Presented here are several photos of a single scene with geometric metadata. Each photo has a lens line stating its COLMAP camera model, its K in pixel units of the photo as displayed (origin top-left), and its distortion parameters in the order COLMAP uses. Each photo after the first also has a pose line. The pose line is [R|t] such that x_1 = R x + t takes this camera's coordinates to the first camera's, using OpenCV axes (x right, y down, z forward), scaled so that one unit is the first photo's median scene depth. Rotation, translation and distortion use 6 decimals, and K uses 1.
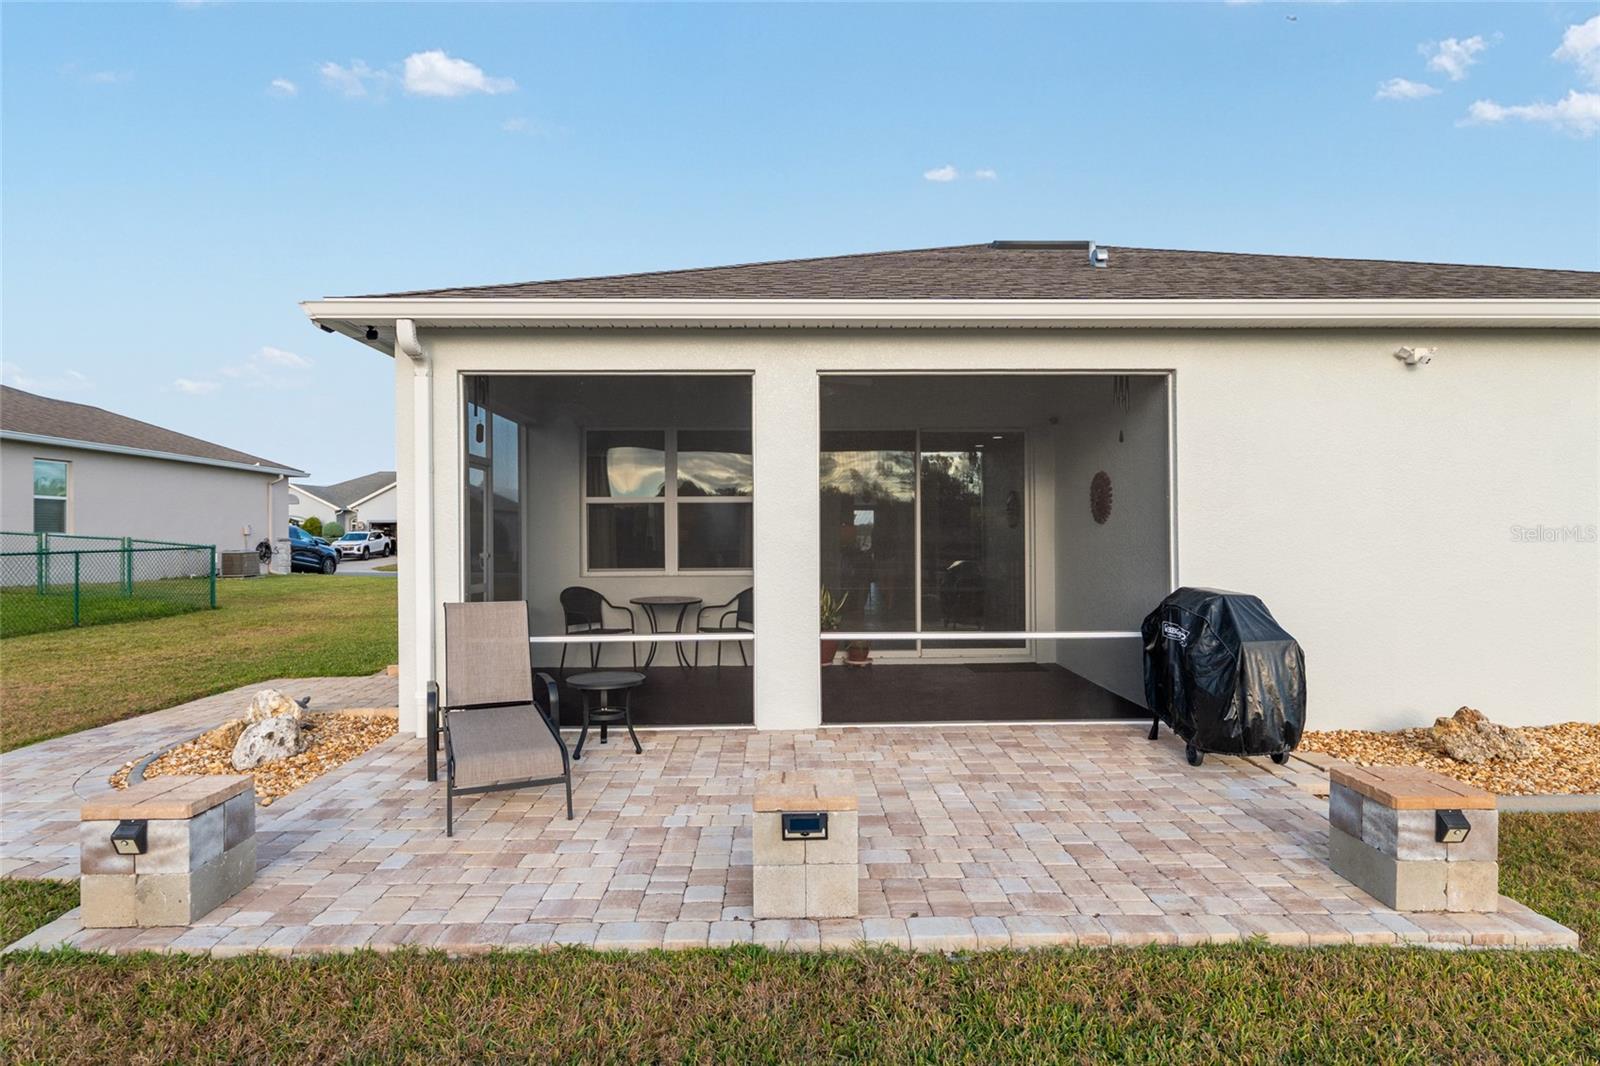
lens RADIAL K [[836.2, 0, 800.0], [0, 836.2, 533.0], [0, 0, 1]] dist [-0.000177, -0.000080]
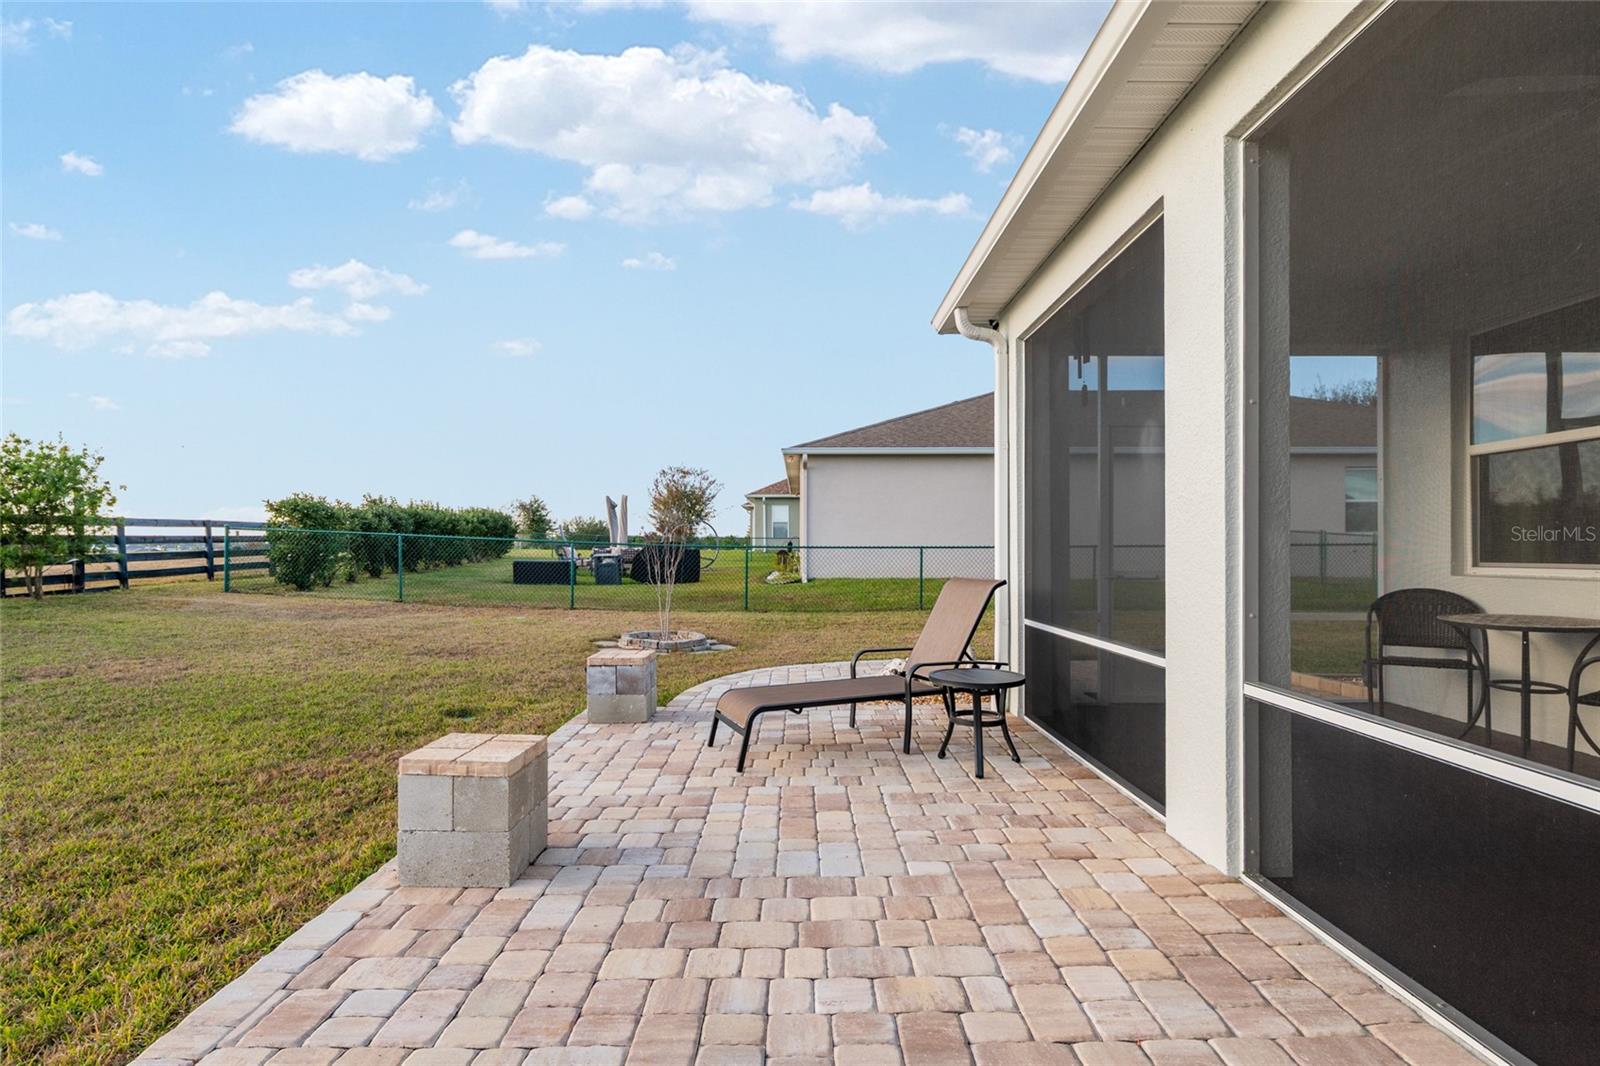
lens RADIAL K [[756.8, 0, 800.0], [0, 756.8, 533.0], [0, 0, 1]] dist [-0.000540, -0.000058]
pose [[-0.022586, -0.009868, -0.999696, 0.472708], [0.000974, 0.999951, -0.009892, 0.038639], [0.999744, -0.001198, -0.022575, 0.770157]]
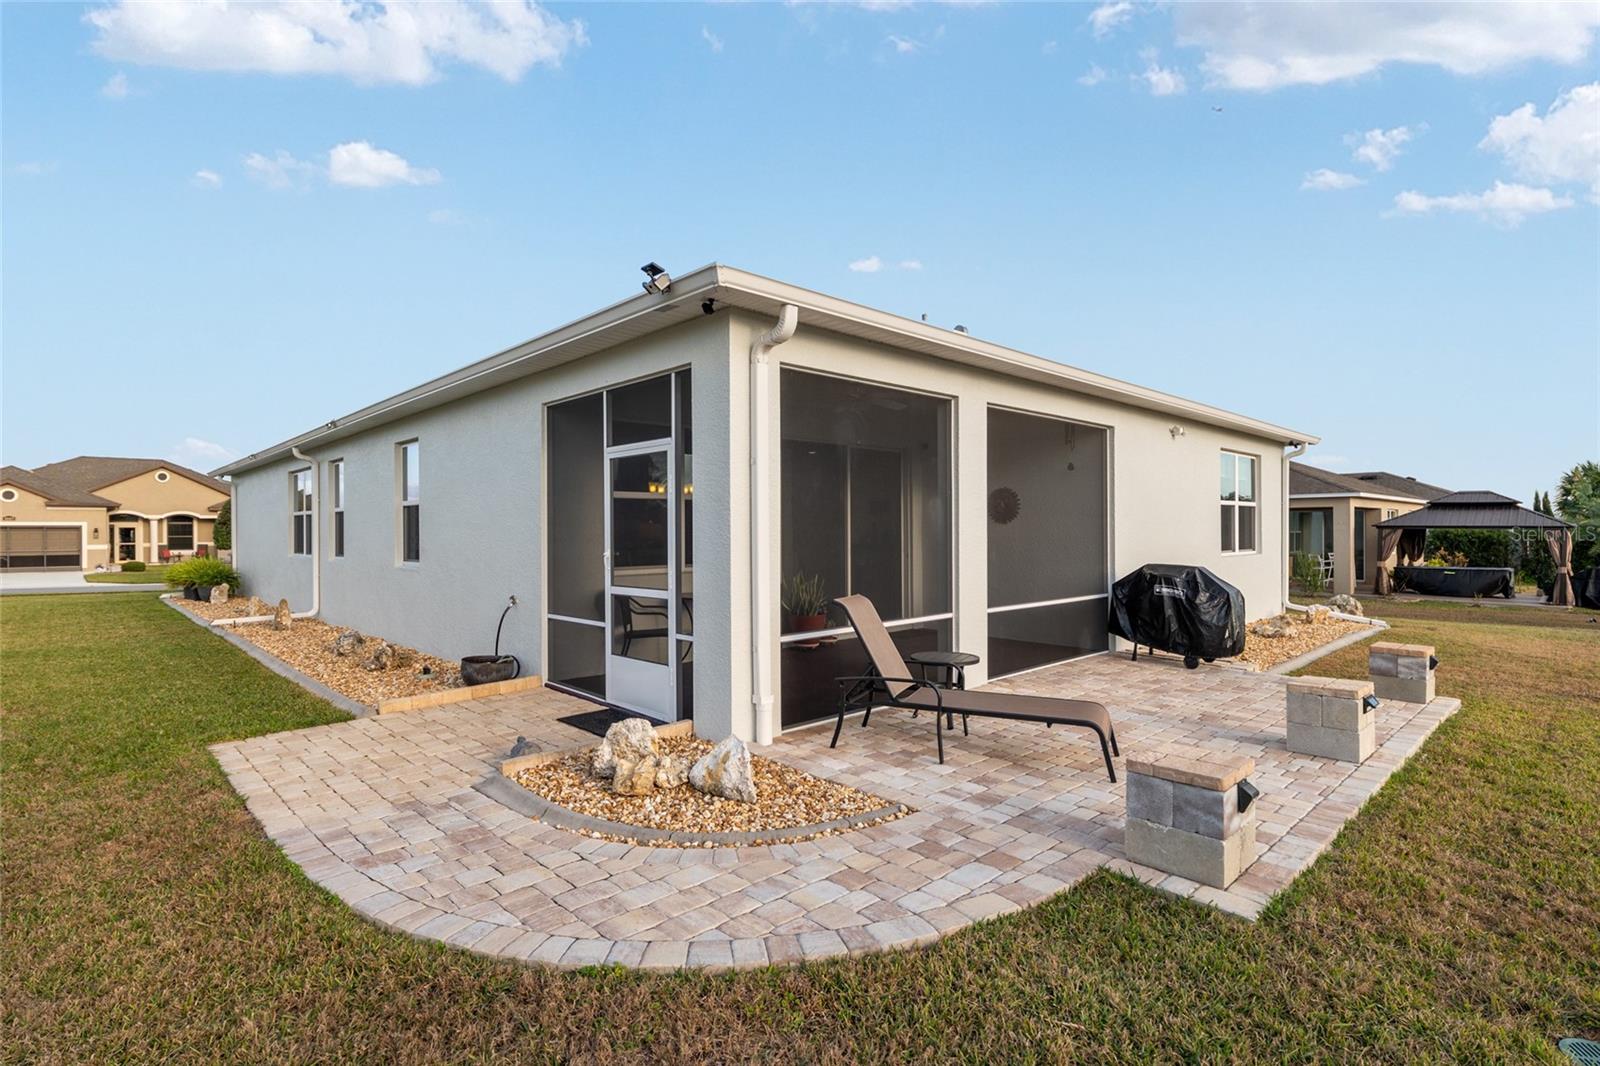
lens RADIAL K [[775.0, 0, 800.0], [0, 775.0, 533.0], [0, 0, 1]] dist [-0.000943, -0.000158]
pose [[0.751554, -0.002042, 0.659668, -0.954641], [0.002673, 0.999996, 0.000051, 0.003782], [-0.659666, 0.001725, 0.751557, 0.299023]]
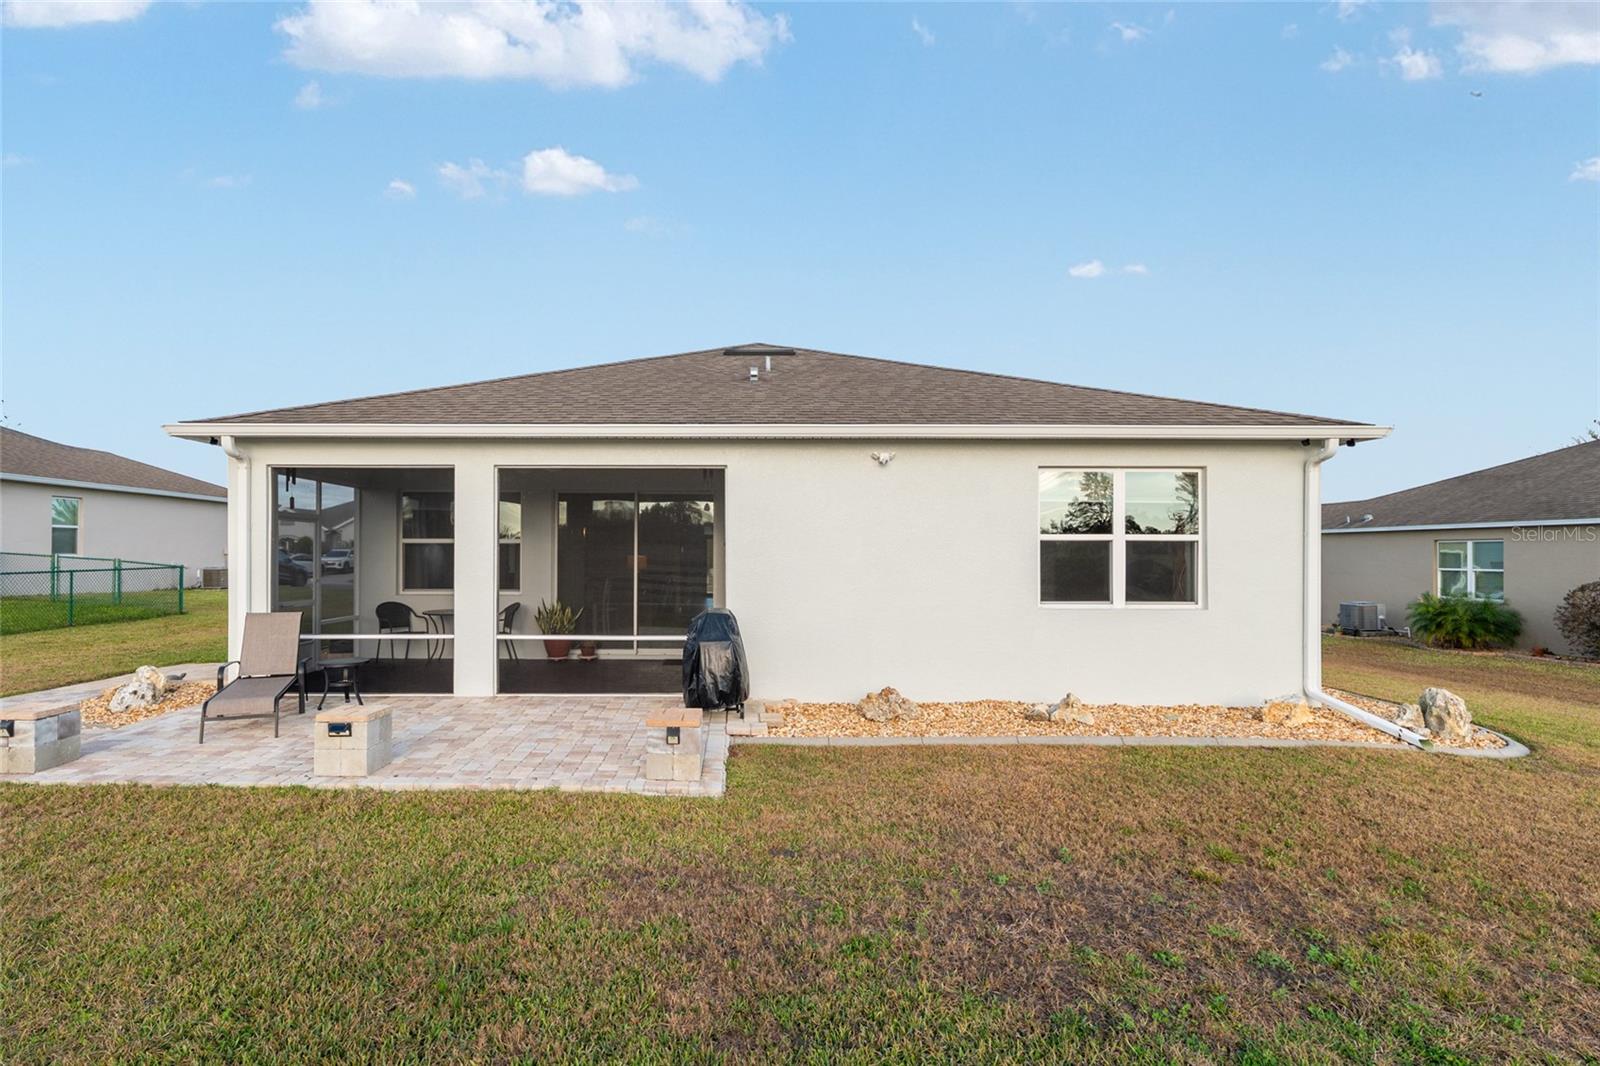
lens RADIAL K [[781.6, 0, 770.5], [0, 781.6, 549.5], [0, 0, 1]] dist [-0.000849, -0.000429]
pose [[0.999496, 0.008297, -0.030645, 0.583254], [-0.008242, 0.999964, 0.001934, -0.046169], [0.030659, -0.001680, 0.999528, -0.438324]]
